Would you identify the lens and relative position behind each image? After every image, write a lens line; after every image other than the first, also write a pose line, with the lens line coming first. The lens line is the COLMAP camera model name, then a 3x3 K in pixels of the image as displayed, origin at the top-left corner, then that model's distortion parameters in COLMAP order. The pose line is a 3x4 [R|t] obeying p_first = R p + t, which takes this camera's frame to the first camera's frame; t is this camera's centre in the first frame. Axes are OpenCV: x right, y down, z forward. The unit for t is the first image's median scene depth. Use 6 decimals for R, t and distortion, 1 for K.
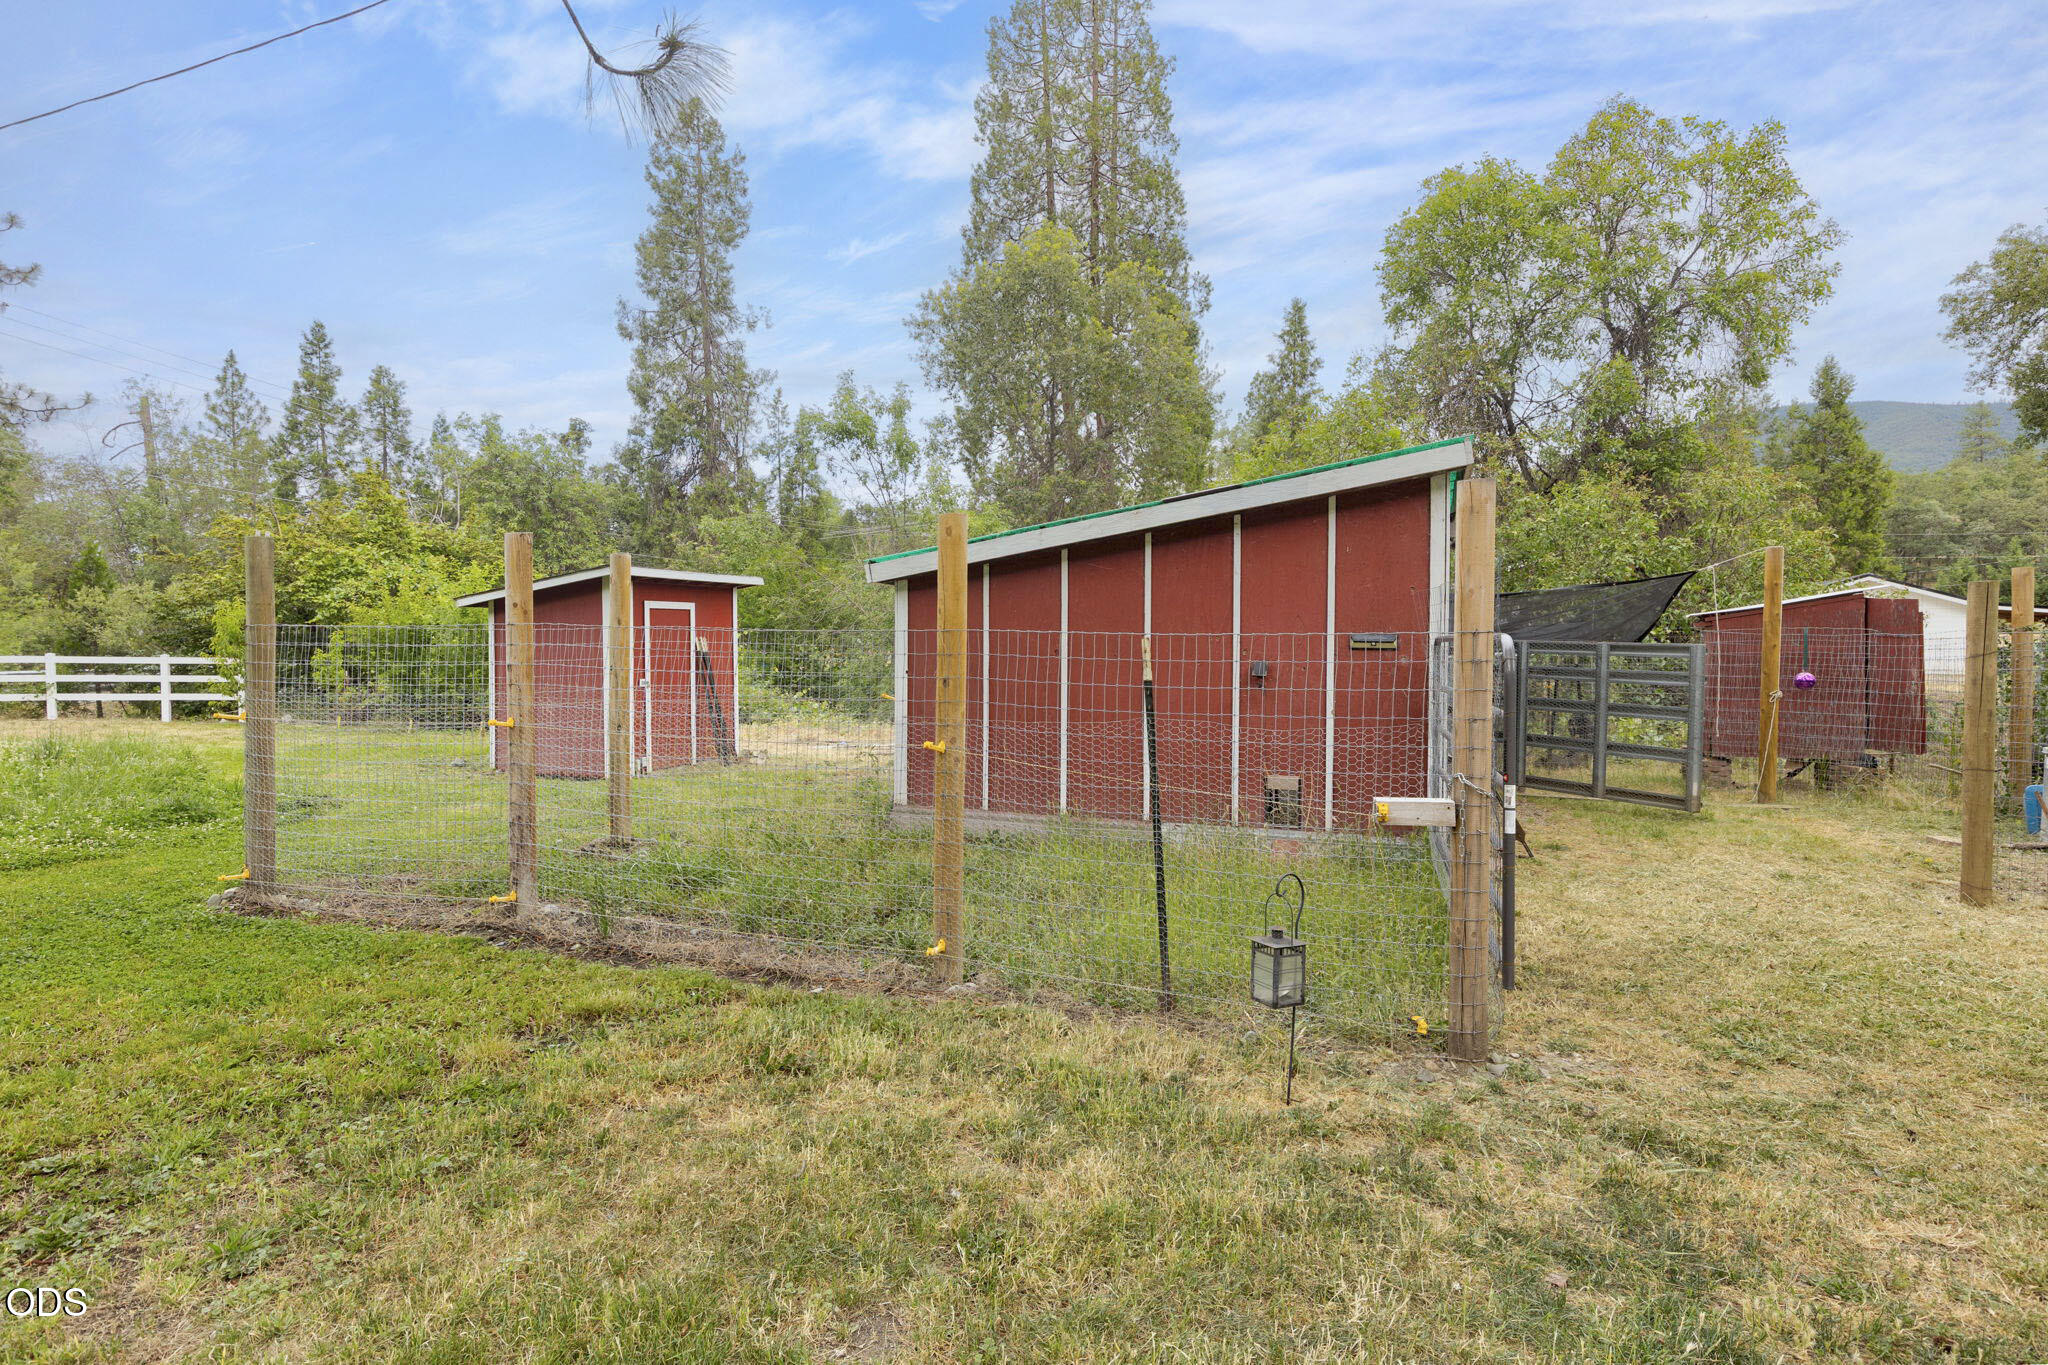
lens RADIAL K [[1038.4, 0, 967.7], [0, 1038.4, 624.1], [0, 0, 1]] dist [-0.000848, -0.000041]
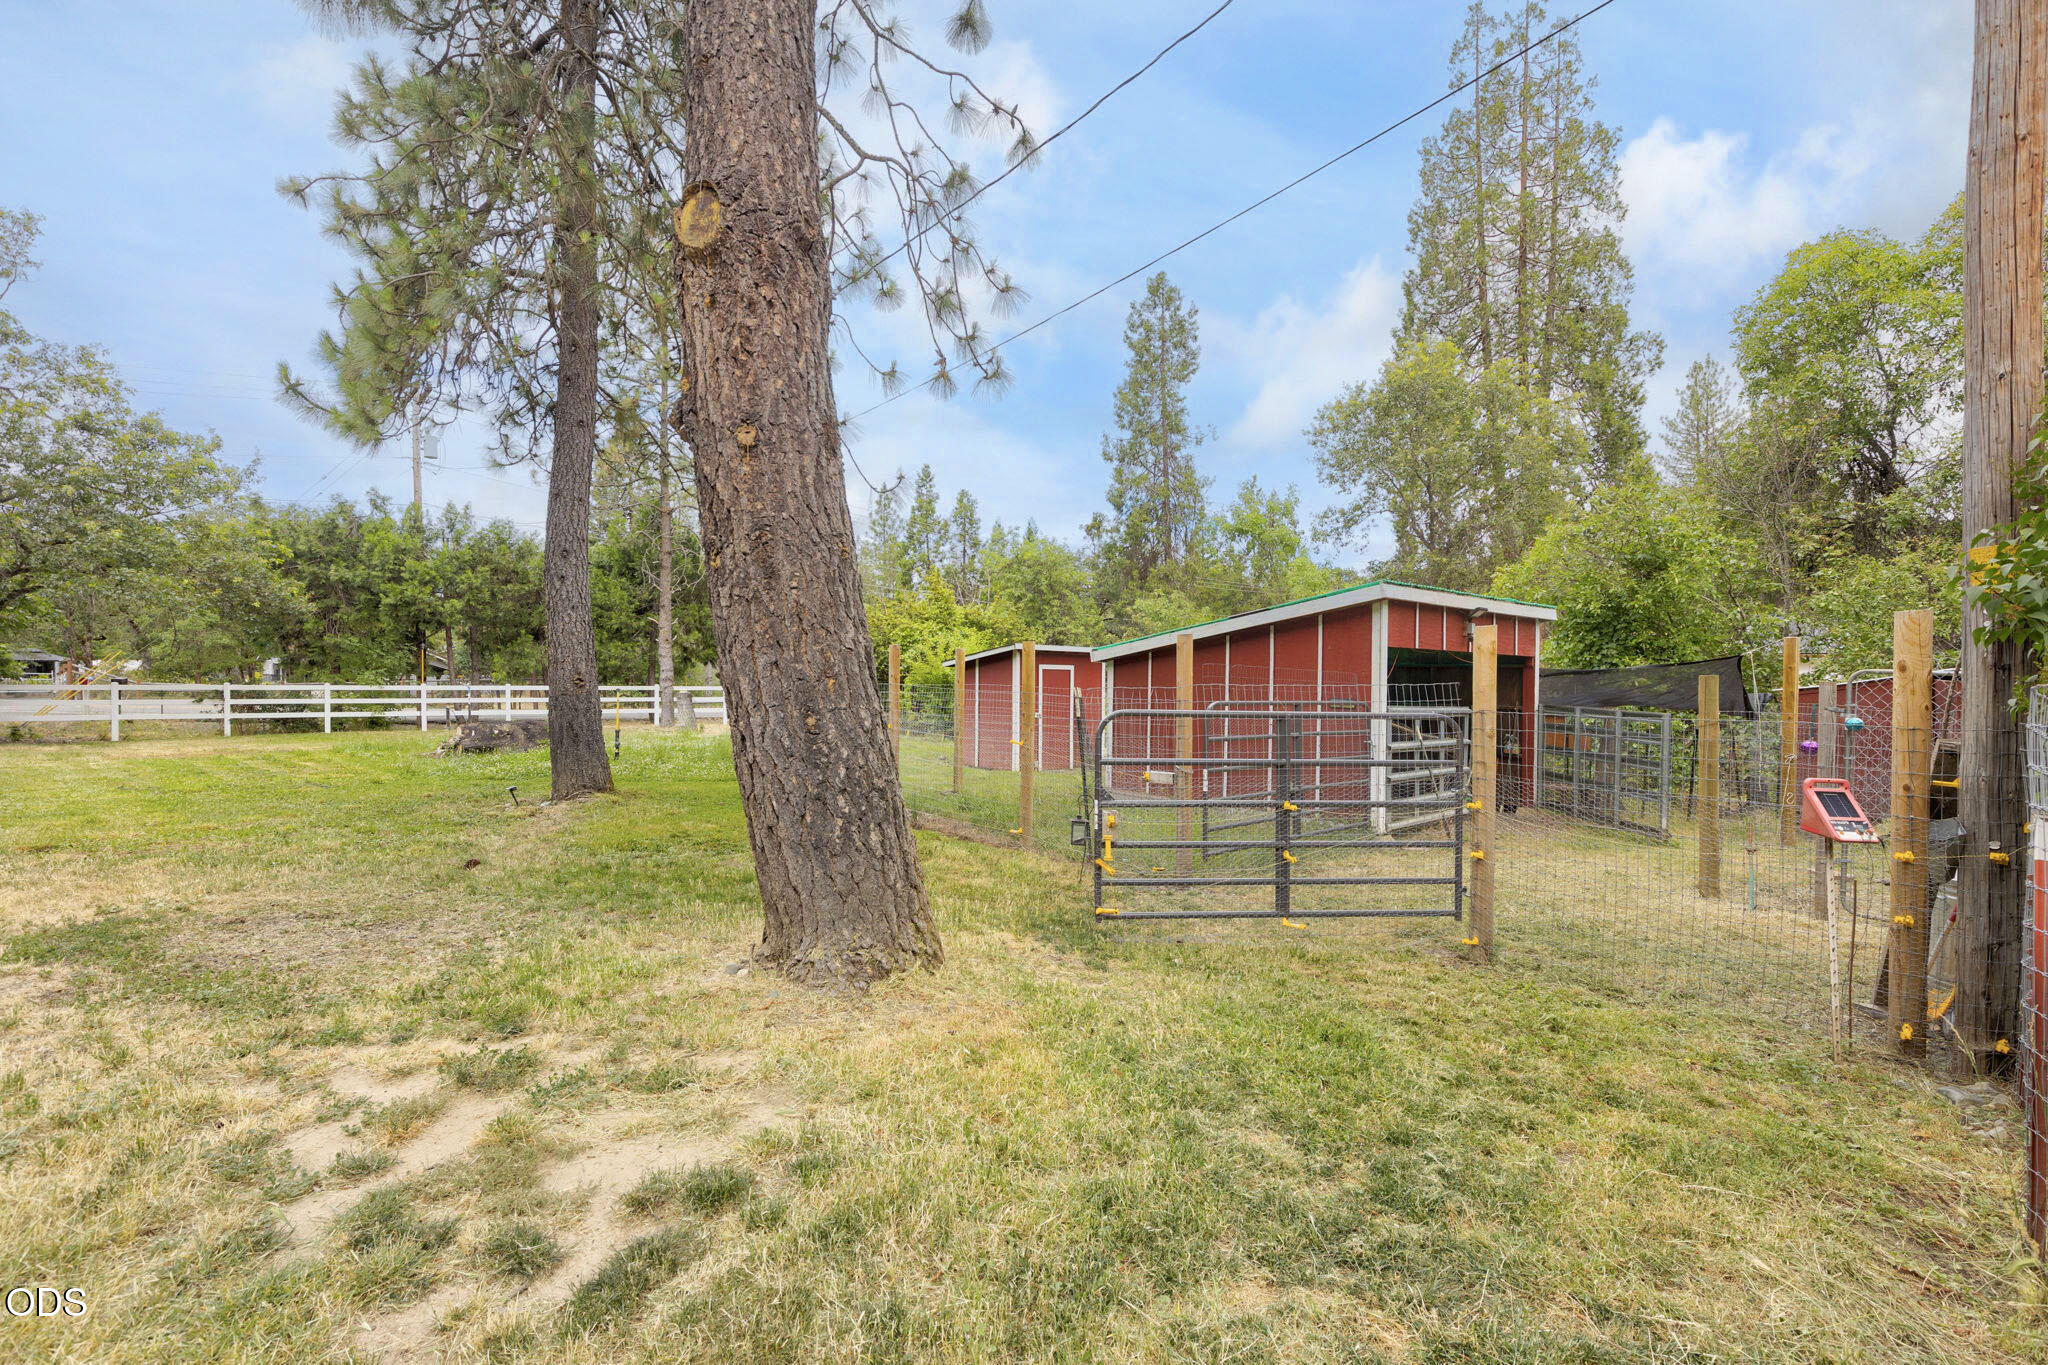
lens RADIAL K [[1038.4, 0, 967.7], [0, 1038.4, 624.1], [0, 0, 1]] dist [-0.000848, -0.000041]
pose [[0.841582, -0.008068, -0.540069, 0.238984], [-0.013603, 0.999255, -0.036125, -0.012543], [0.539958, 0.037749, 0.840845, -0.219527]]
